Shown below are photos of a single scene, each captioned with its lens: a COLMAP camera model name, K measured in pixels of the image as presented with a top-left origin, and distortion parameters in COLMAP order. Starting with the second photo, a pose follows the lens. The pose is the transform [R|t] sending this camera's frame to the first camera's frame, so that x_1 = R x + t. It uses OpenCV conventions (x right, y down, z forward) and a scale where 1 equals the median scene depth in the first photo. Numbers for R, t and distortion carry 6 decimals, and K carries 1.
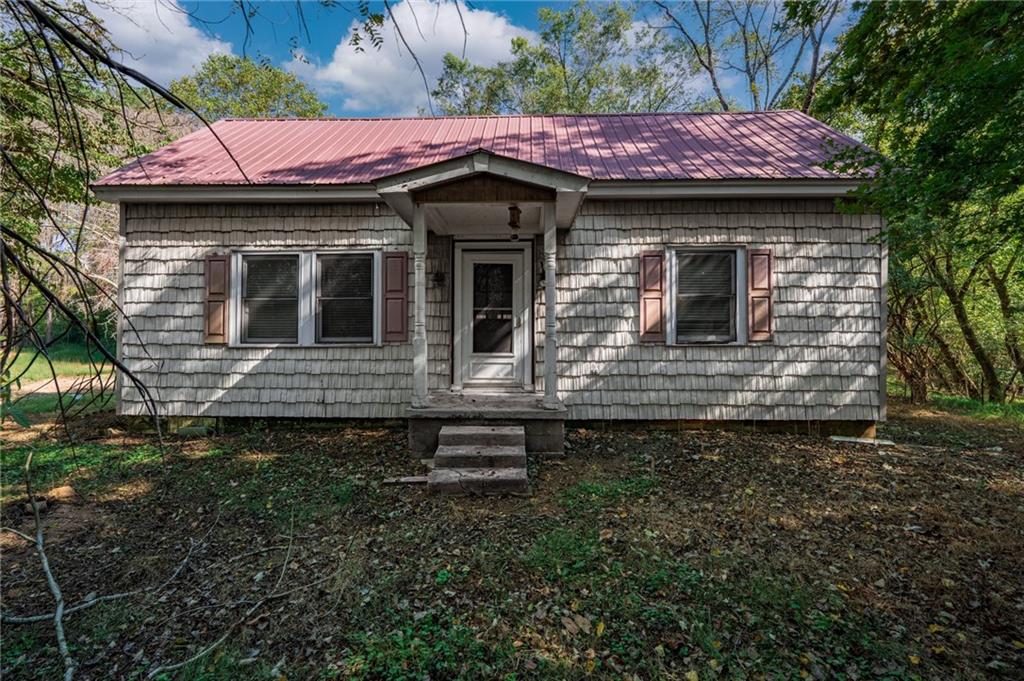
lens RADIAL K [[415.5, 0, 514.7], [0, 415.5, 333.7], [0, 0, 1]] dist [-0.001230, -0.000211]
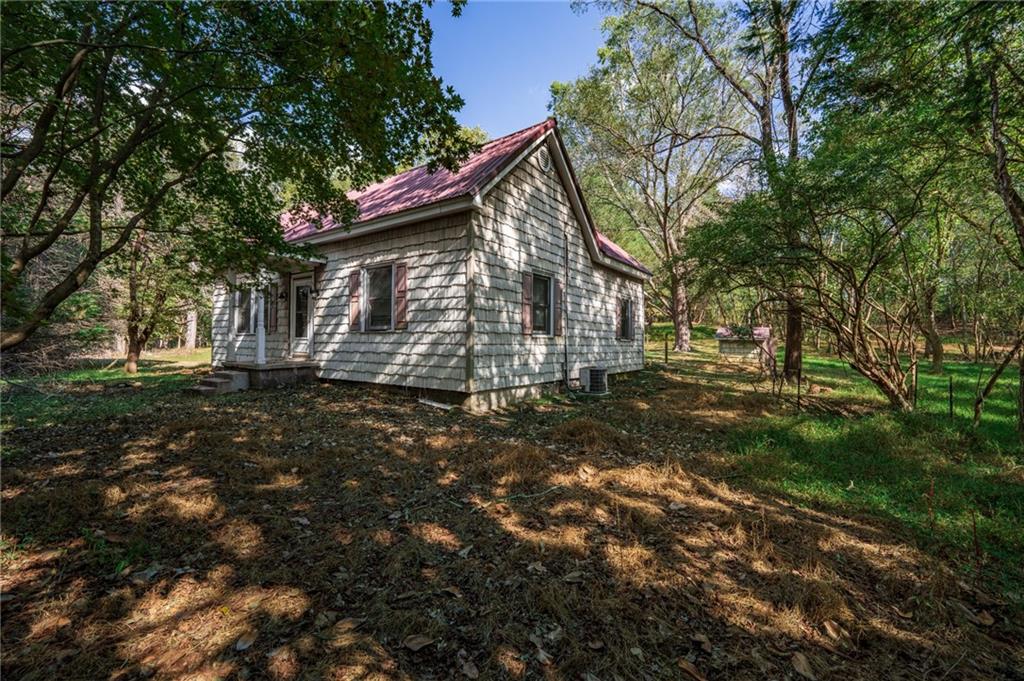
lens RADIAL K [[415.5, 0, 514.7], [0, 415.5, 333.7], [0, 0, 1]] dist [-0.001230, -0.000211]
pose [[0.834041, -0.004636, -0.551683, 1.673951], [0.003379, 0.999989, -0.003295, 0.040076], [0.551692, 0.000884, 0.834047, 0.048612]]
